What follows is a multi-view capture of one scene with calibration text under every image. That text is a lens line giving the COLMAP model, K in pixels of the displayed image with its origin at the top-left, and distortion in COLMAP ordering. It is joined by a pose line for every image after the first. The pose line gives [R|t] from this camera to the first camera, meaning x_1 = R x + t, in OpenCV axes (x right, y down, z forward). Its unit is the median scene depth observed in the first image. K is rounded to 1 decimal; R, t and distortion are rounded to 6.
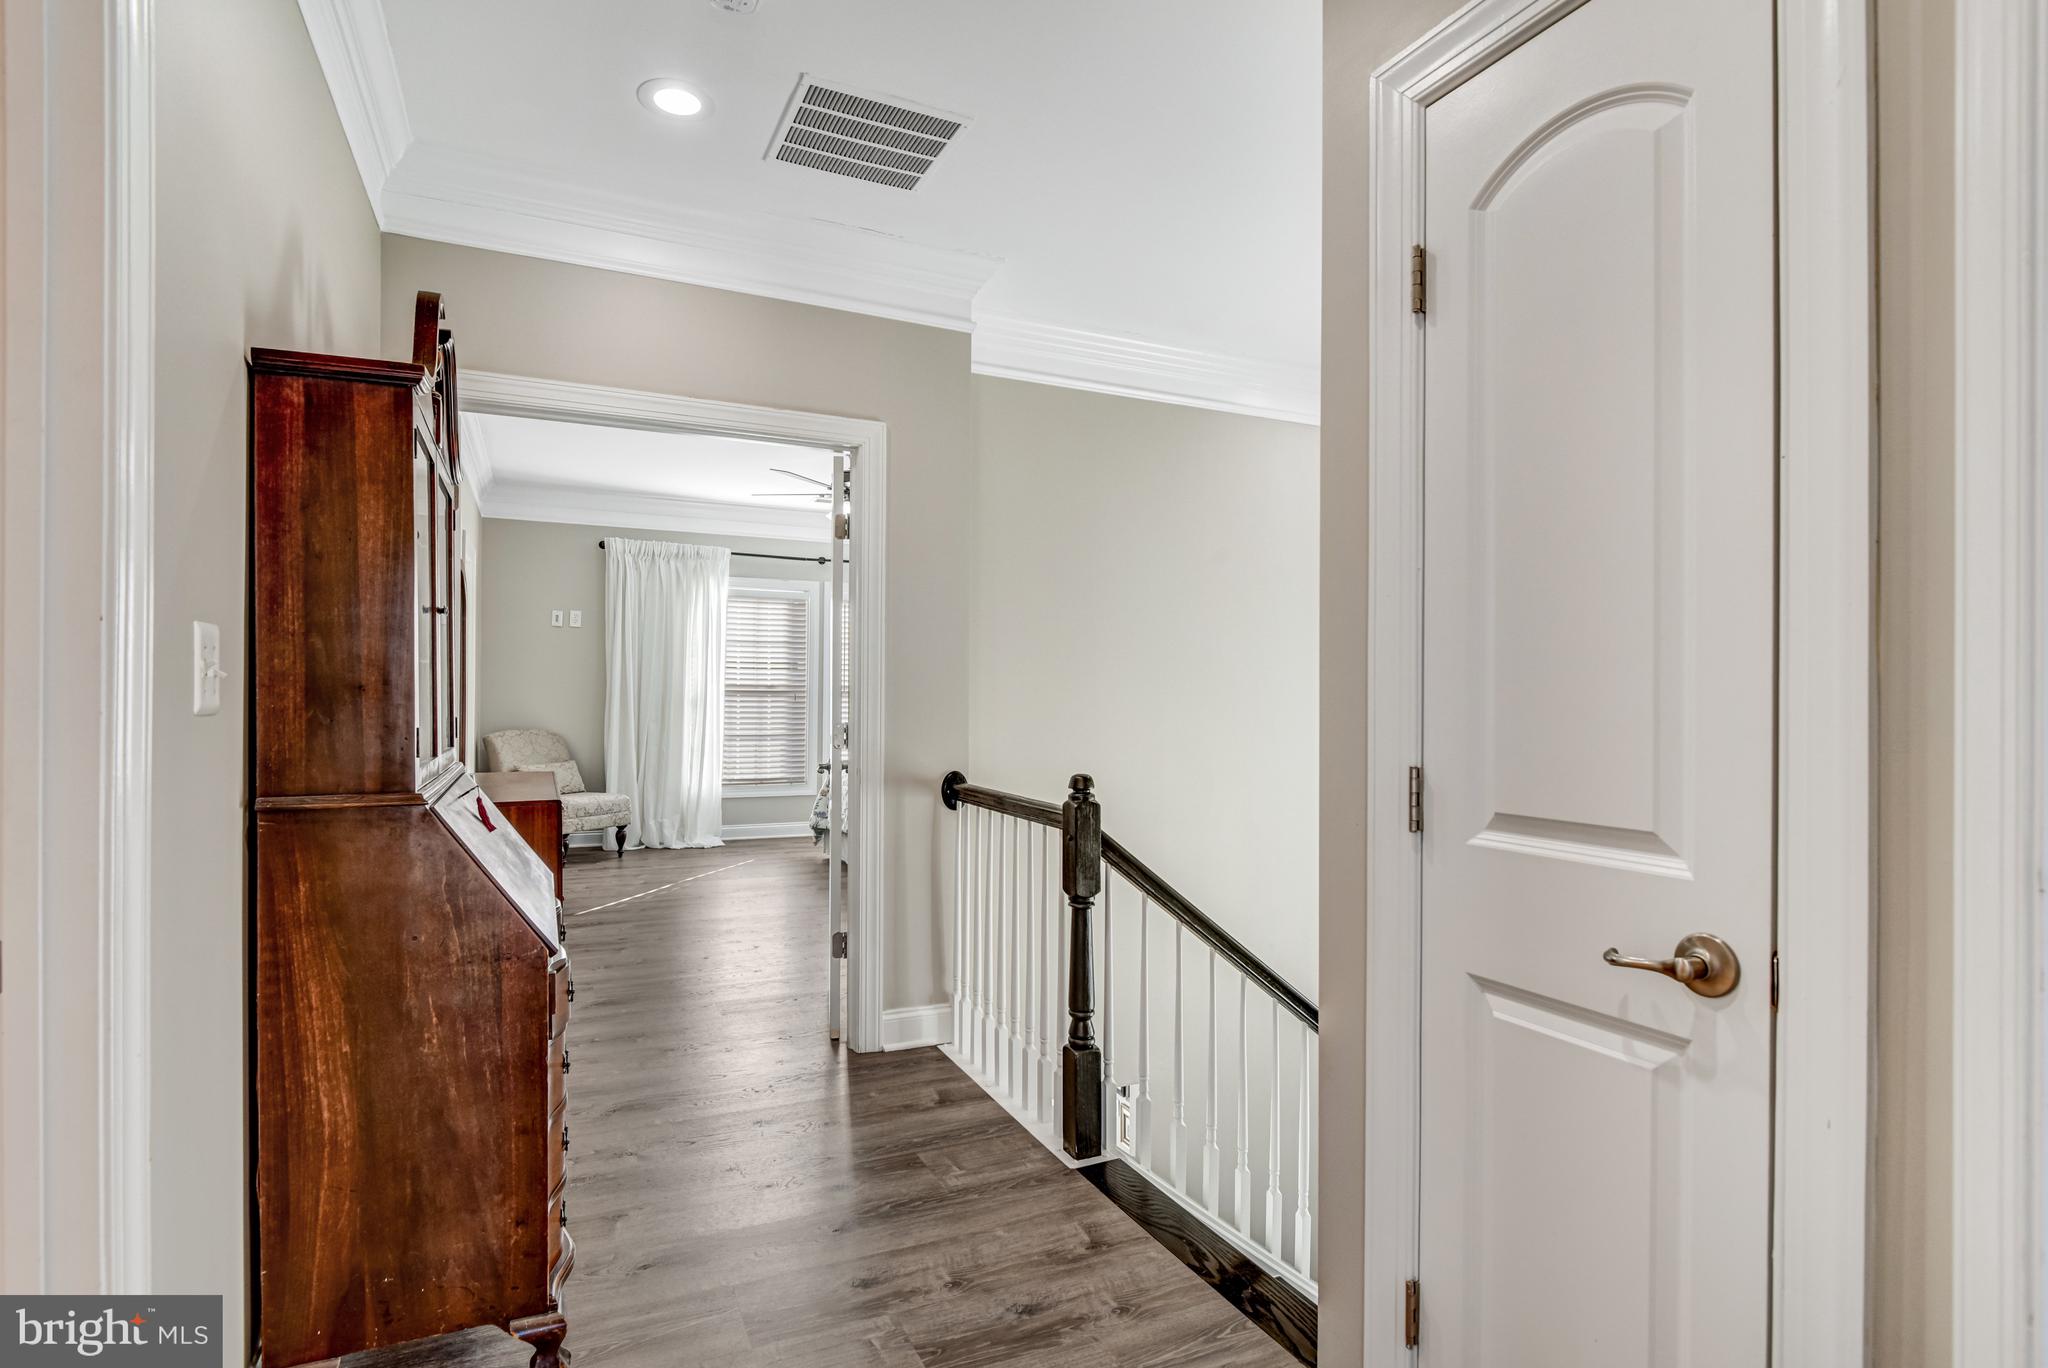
lens RADIAL K [[1024.1, 0, 1038.2], [0, 1024.1, 687.9], [0, 0, 1]] dist [-0.003502, -0.008683]
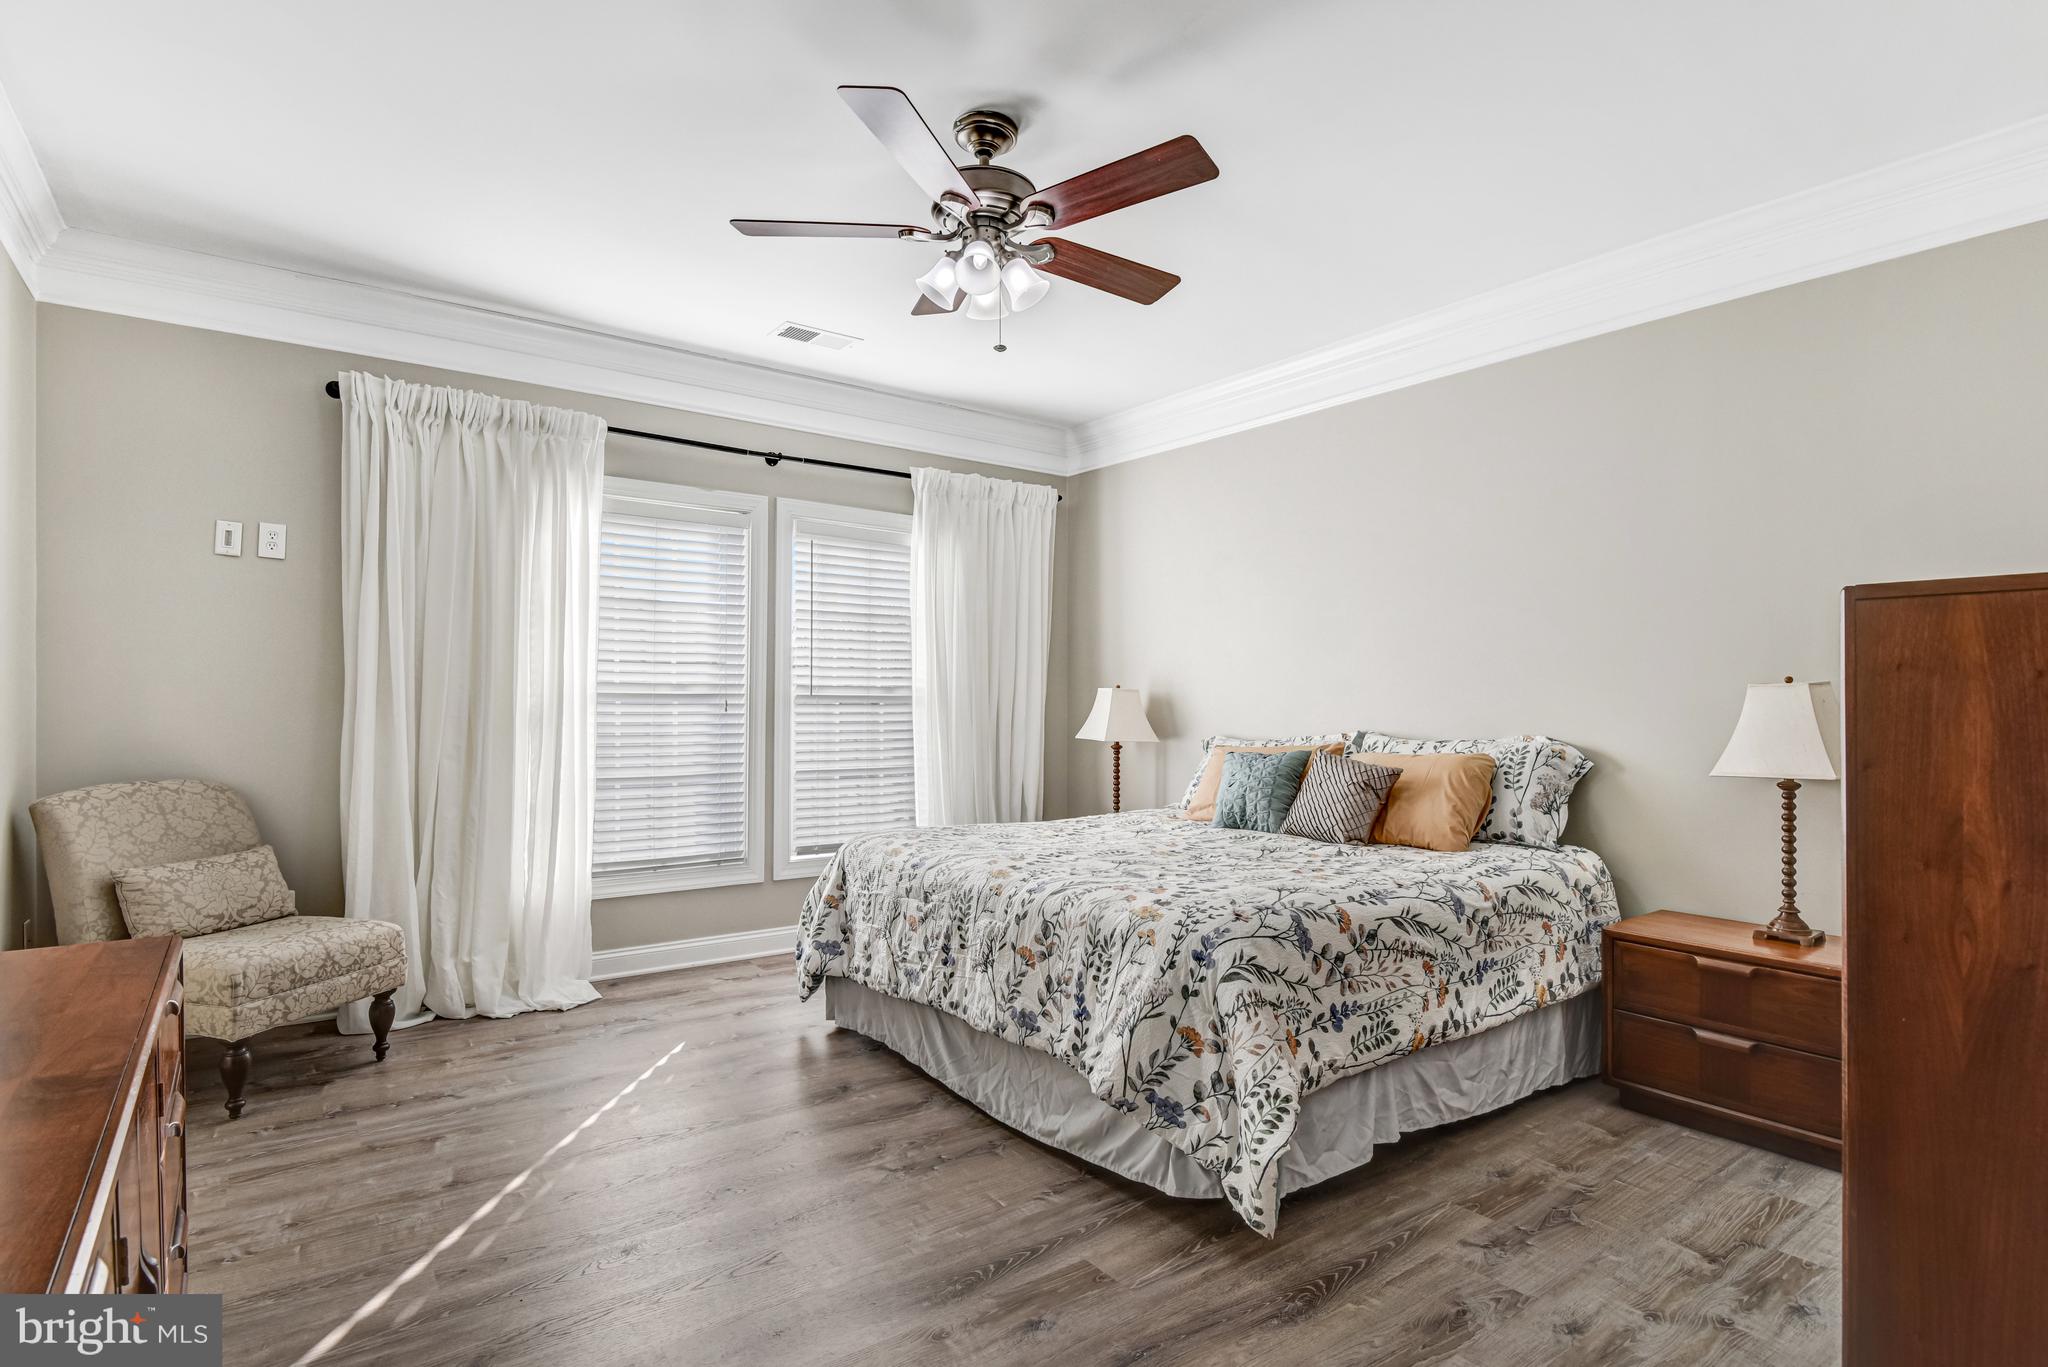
lens RADIAL K [[1024.1, 0, 1012.7], [0, 1024.1, 700.7], [0, 0, 1]] dist [-0.003502, -0.008683]
pose [[0.984305, -0.003259, 0.176445, -0.191206], [0.002092, 0.999975, 0.006800, 0.002921], [-0.176463, -0.006324, 0.984287, 0.456757]]
